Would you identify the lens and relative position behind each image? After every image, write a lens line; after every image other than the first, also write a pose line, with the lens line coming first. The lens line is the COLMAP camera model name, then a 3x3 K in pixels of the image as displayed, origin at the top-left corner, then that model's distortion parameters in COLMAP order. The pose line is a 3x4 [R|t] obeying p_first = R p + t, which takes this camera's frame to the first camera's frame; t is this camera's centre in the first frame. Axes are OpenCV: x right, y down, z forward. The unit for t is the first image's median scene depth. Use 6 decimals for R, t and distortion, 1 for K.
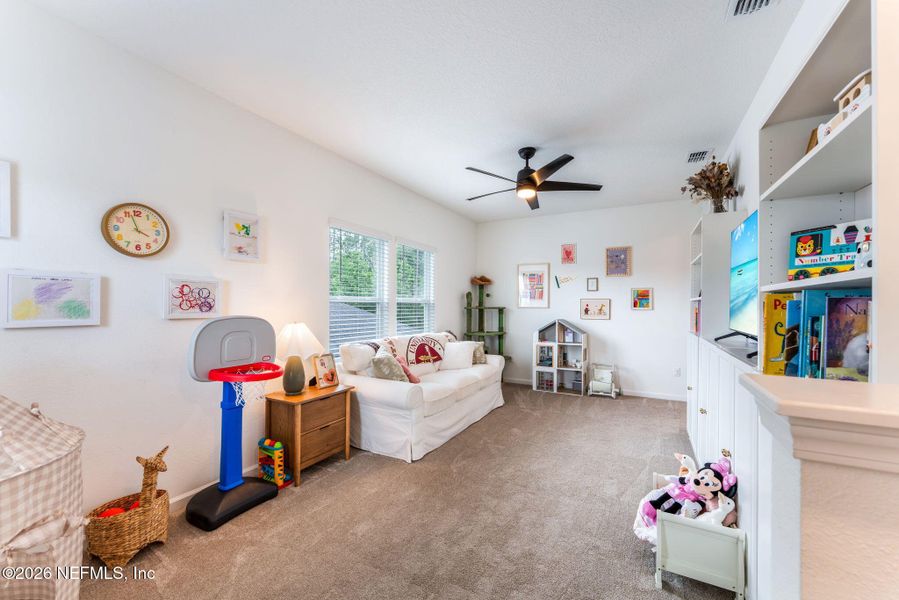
lens RADIAL K [[357.1, 0, 449.5], [0, 357.1, 300.0], [0, 0, 1]] dist [-0.001634, -0.000108]
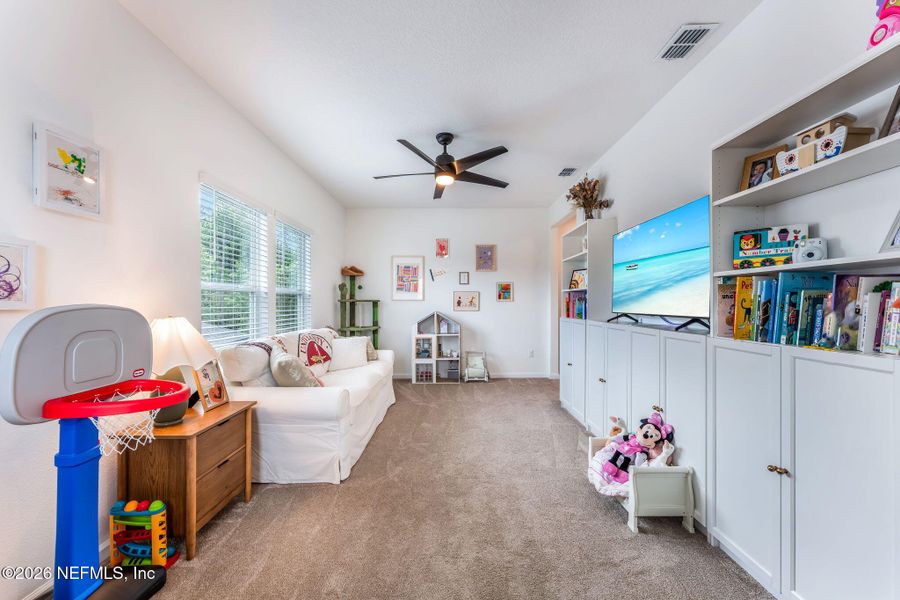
lens RADIAL K [[357.5, 0, 450.0], [0, 357.5, 300.0], [0, 0, 1]] dist [-0.001634, -0.000108]
pose [[0.877924, -0.003593, 0.478787, -0.263594], [-0.000483, 0.999965, 0.008389, 0.023074], [-0.478800, -0.007596, 0.877891, 0.147871]]
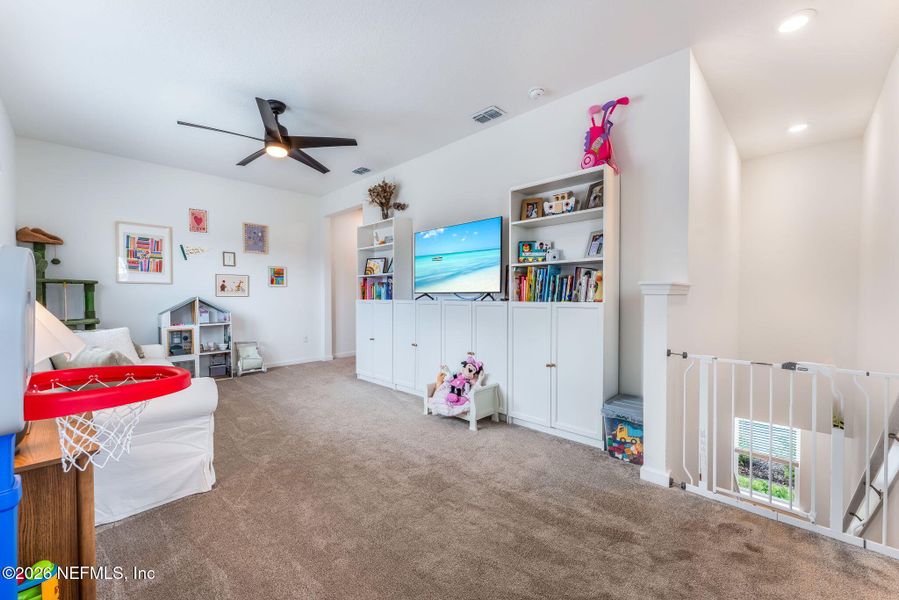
lens RADIAL K [[357.1, 0, 449.5], [0, 357.1, 300.0], [0, 0, 1]] dist [-0.001634, -0.000108]
pose [[0.267974, -0.018617, 0.963246, -0.610620], [-0.011821, 0.999674, 0.022609, 0.062850], [-0.963354, -0.017446, 0.267666, 0.354003]]
